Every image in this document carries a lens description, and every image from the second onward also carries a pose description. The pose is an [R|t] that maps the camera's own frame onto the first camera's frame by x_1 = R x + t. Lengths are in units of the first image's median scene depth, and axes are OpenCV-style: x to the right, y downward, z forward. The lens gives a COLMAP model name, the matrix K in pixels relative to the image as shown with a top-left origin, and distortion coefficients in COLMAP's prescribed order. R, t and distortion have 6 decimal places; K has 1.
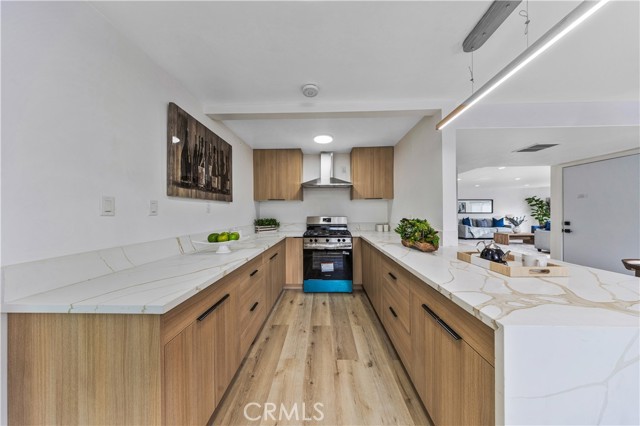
lens RADIAL K [[185.6, 0, 320.0], [0, 185.6, 212.6], [0, 0, 1]] dist [-0.000275, -0.000182]
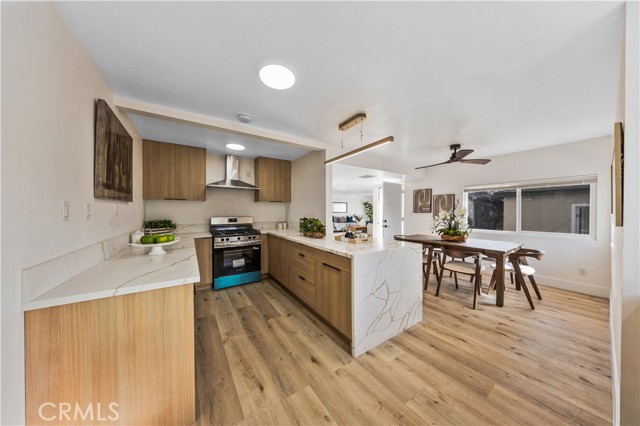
lens RADIAL K [[194.7, 0, 319.6], [0, 194.7, 212.0], [0, 0, 1]] dist [-0.009269, -0.000341]
pose [[0.818056, 0.002546, 0.575134, -0.237247], [-0.005937, 0.999974, 0.004018, -0.015744], [-0.575109, -0.006701, 0.818050, -0.233977]]
